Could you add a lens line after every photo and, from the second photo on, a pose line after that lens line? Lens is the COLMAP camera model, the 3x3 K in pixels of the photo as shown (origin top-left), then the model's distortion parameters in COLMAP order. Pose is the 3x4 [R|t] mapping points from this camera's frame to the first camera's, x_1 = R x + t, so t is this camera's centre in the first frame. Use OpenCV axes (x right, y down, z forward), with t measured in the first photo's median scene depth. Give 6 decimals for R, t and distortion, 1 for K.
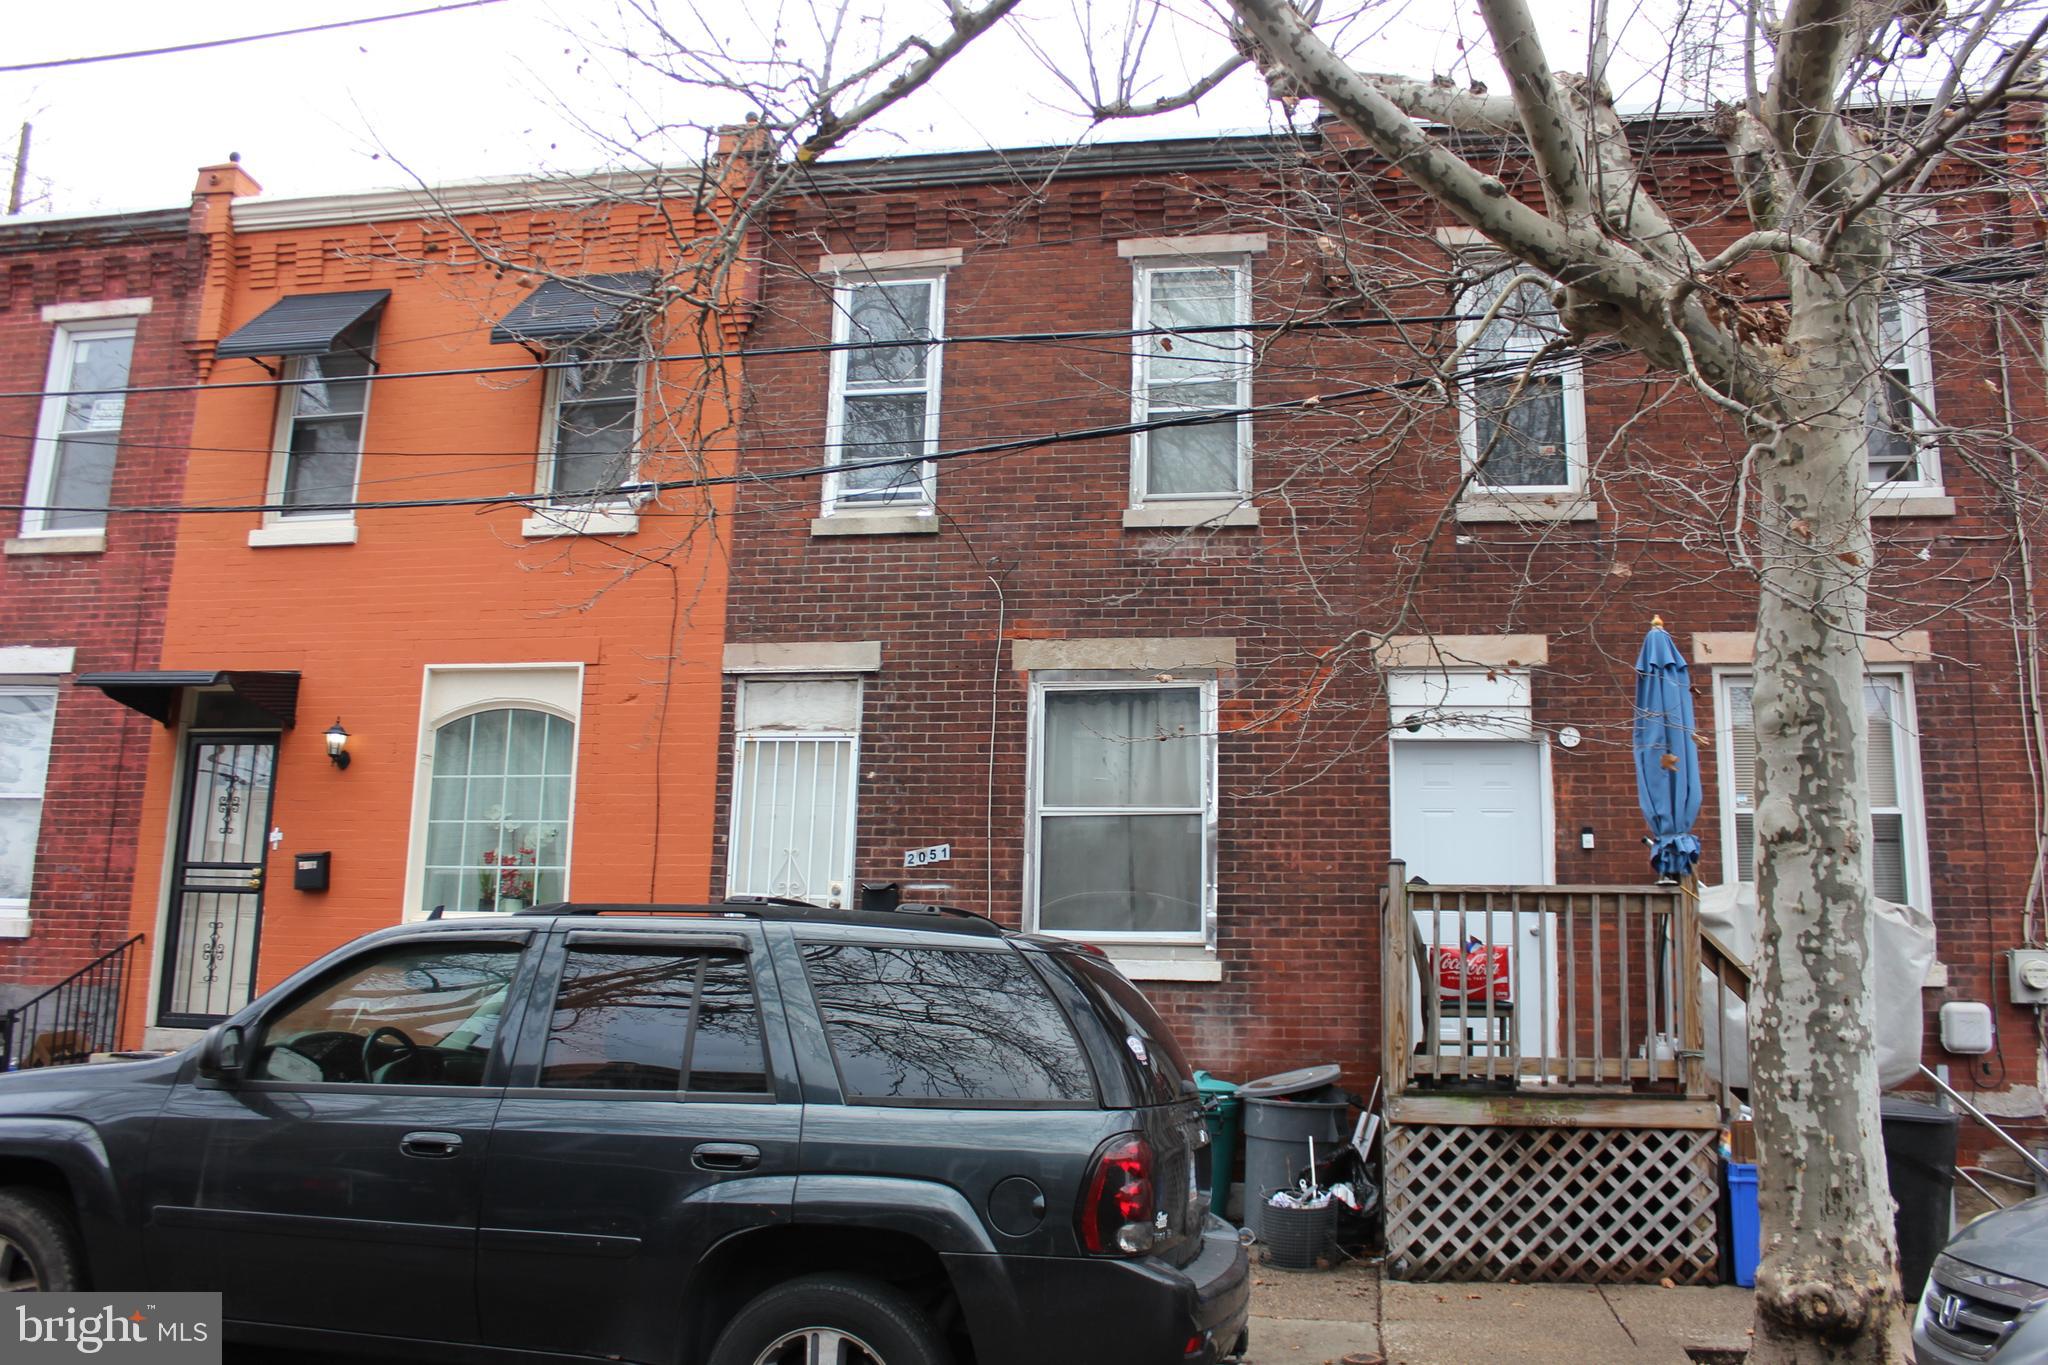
lens RADIAL K [[1734.4, 0, 1032.6], [0, 1734.4, 691.5], [0, 0, 1]] dist [-0.158357, 0.144767]
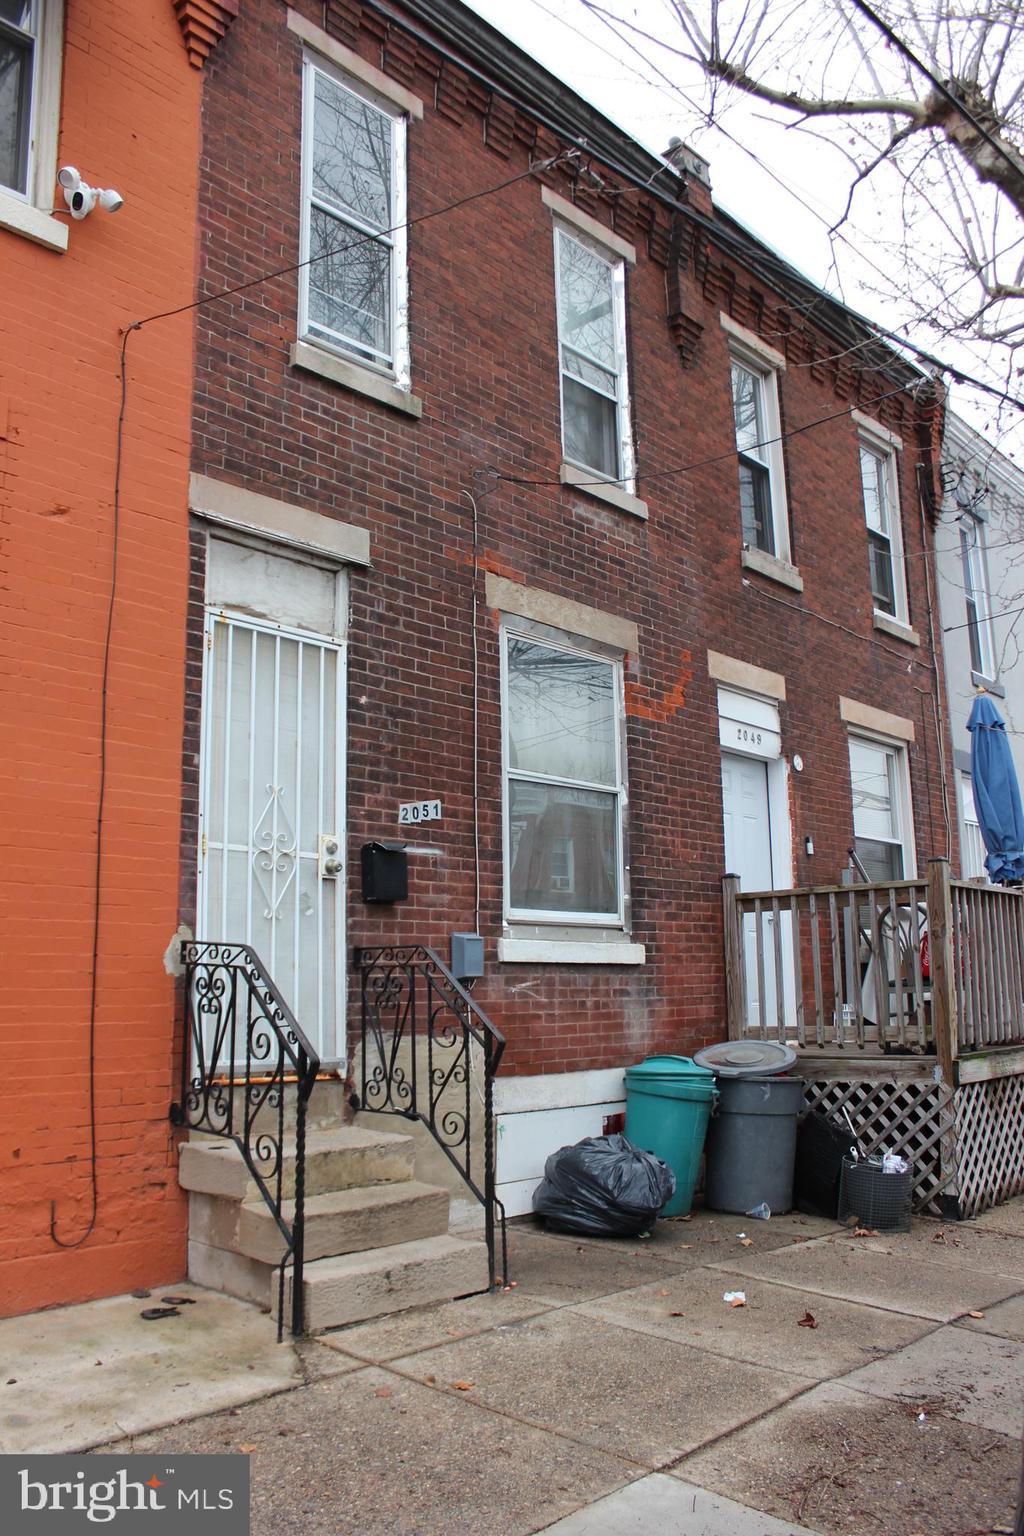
lens RADIAL K [[1300.8, 0, 482.8], [0, 1300.8, 773.1], [0, 0, 1]] dist [-0.158357, 0.144767]
pose [[0.521934, 0.108533, 0.846053, -0.546086], [-0.140977, 0.989207, -0.039928, 0.095621], [-0.841255, -0.098434, 0.531602, 0.648856]]
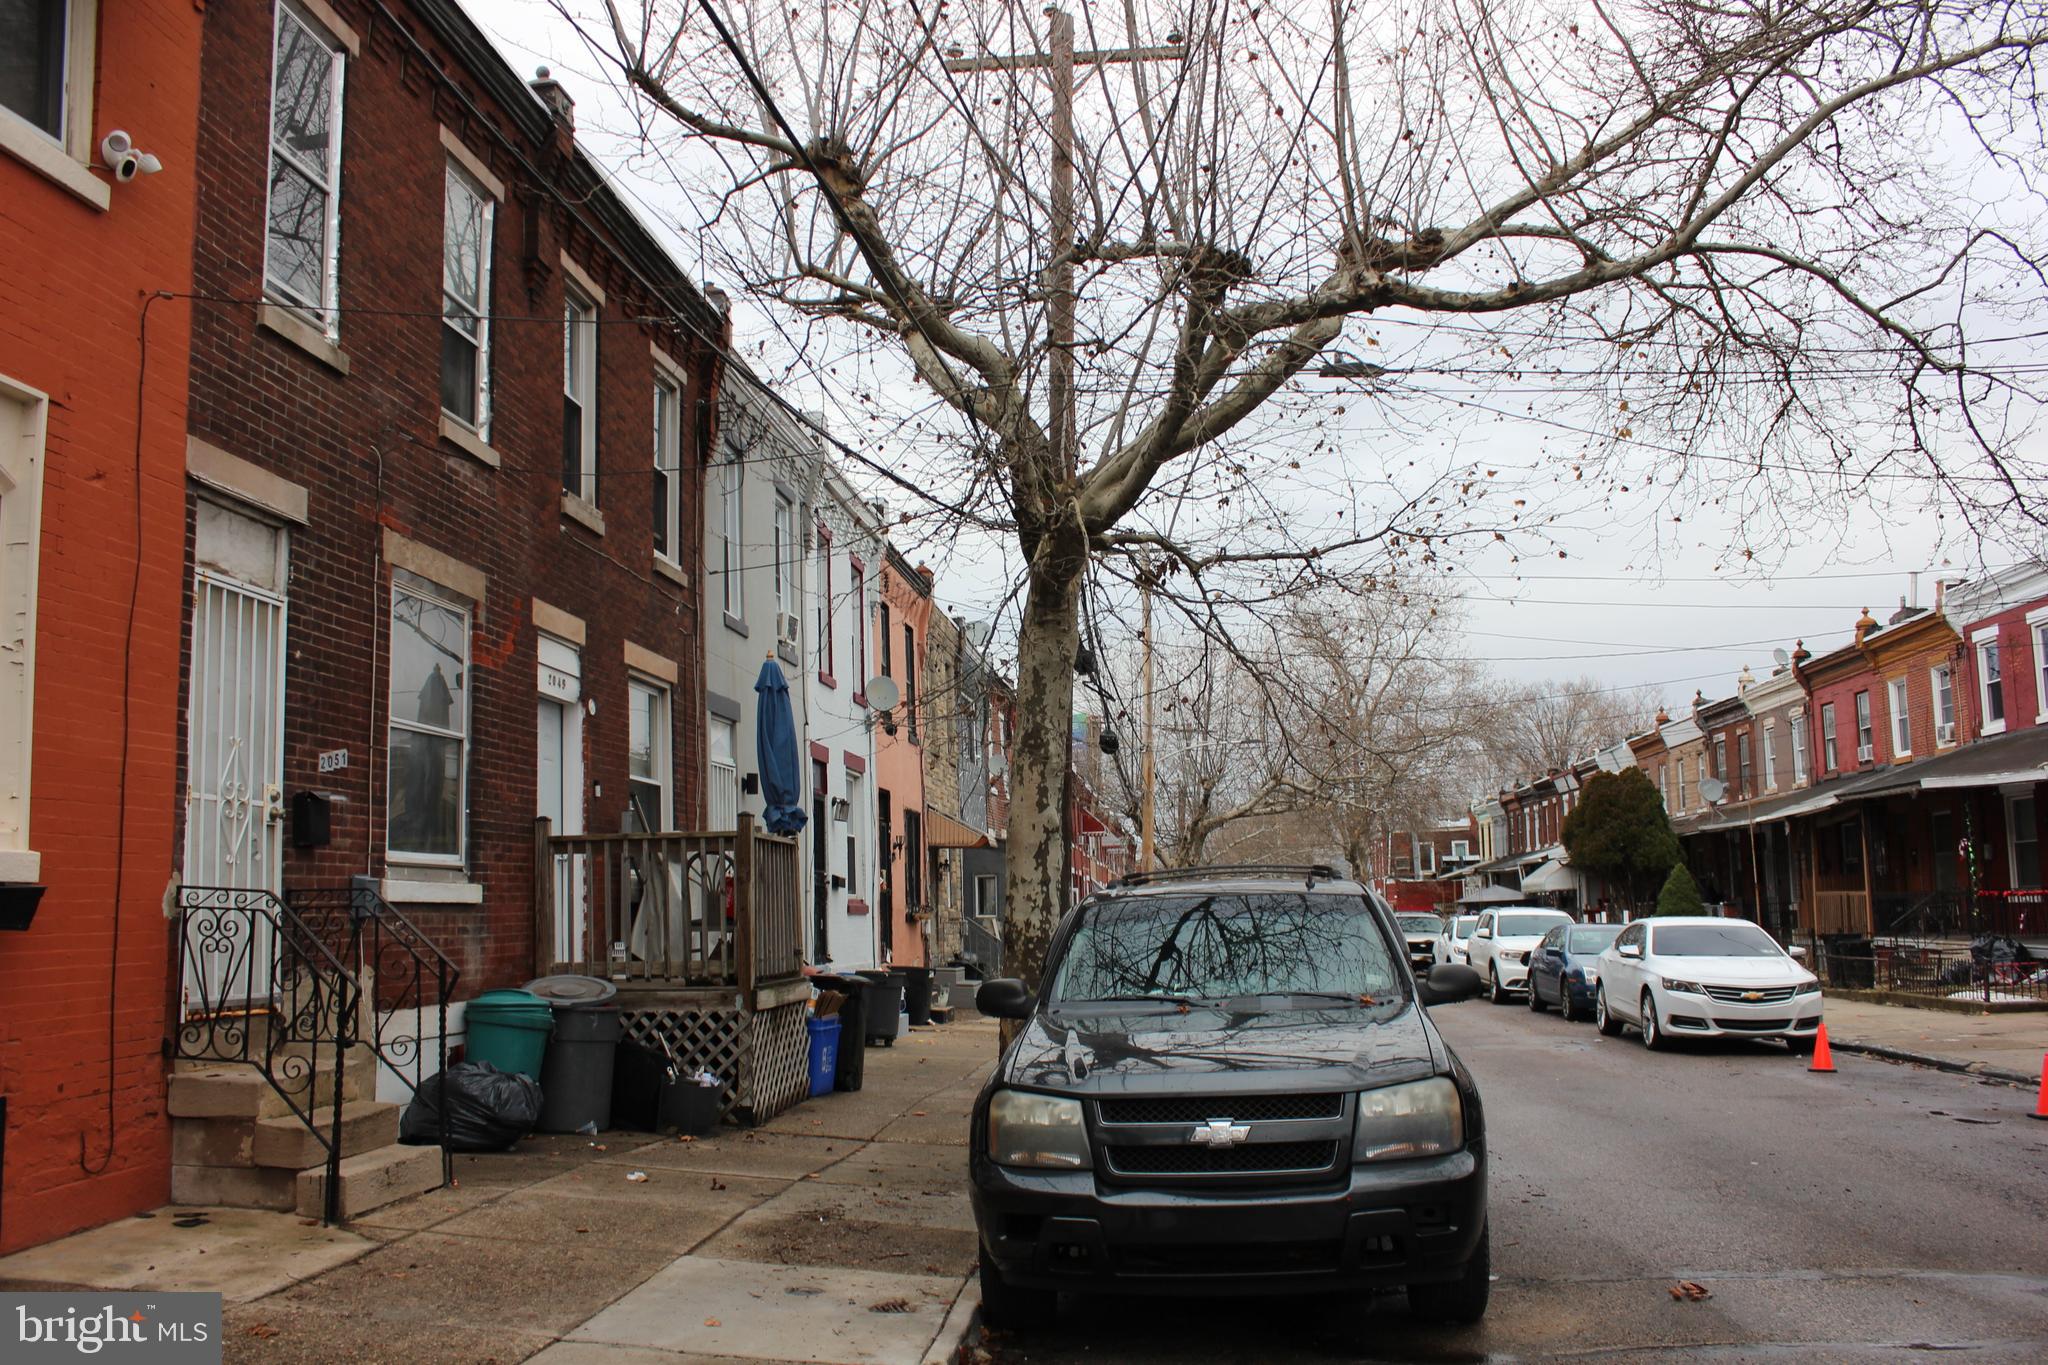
lens RADIAL K [[1734.4, 0, 1029.2], [0, 1734.4, 688.6], [0, 0, 1]] dist [-0.158357, 0.144767]
pose [[-0.085214, 0.101279, 0.991202, -0.897381], [-0.169243, 0.978892, -0.114571, 0.096158], [-0.981883, -0.177517, -0.066275, 0.716872]]
